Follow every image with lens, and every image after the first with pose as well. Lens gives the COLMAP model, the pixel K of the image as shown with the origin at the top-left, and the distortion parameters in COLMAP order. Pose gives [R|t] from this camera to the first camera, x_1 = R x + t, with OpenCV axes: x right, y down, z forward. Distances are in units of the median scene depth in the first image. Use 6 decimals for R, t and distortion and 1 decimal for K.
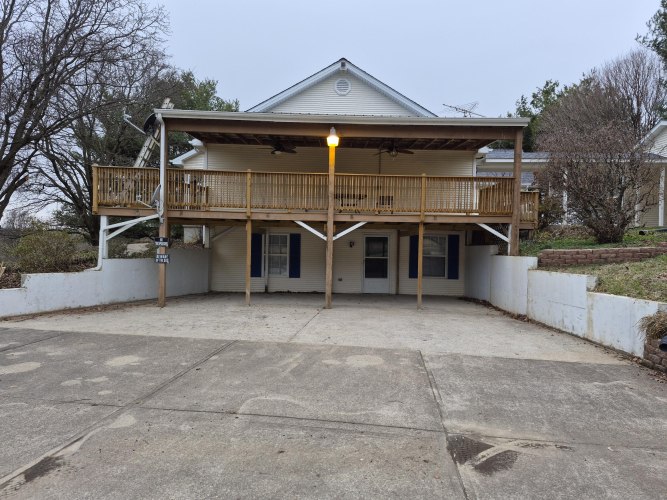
lens RADIAL K [[468.2, 0, 334.1], [0, 468.2, 251.8], [0, 0, 1]] dist [0.051579, -0.033550]
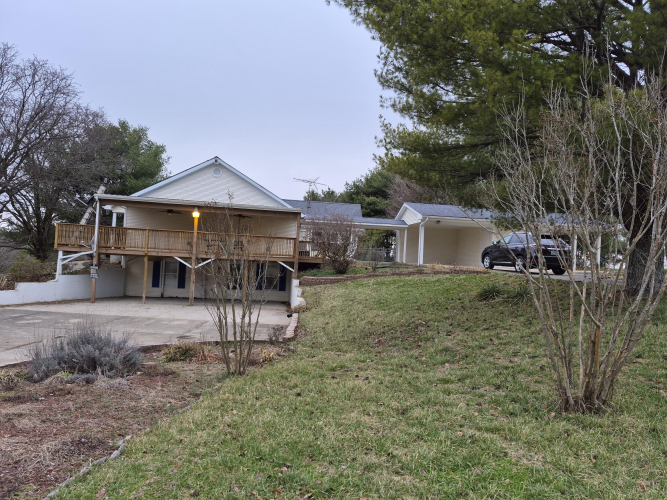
lens RADIAL K [[468.2, 0, 334.0], [0, 468.2, 249.1], [0, 0, 1]] dist [0.051579, -0.033550]
pose [[0.992304, 0.036509, 0.118323, 0.312362], [-0.032687, 0.998884, -0.034085, -0.053409], [-0.119436, 0.029955, 0.992390, -0.866032]]
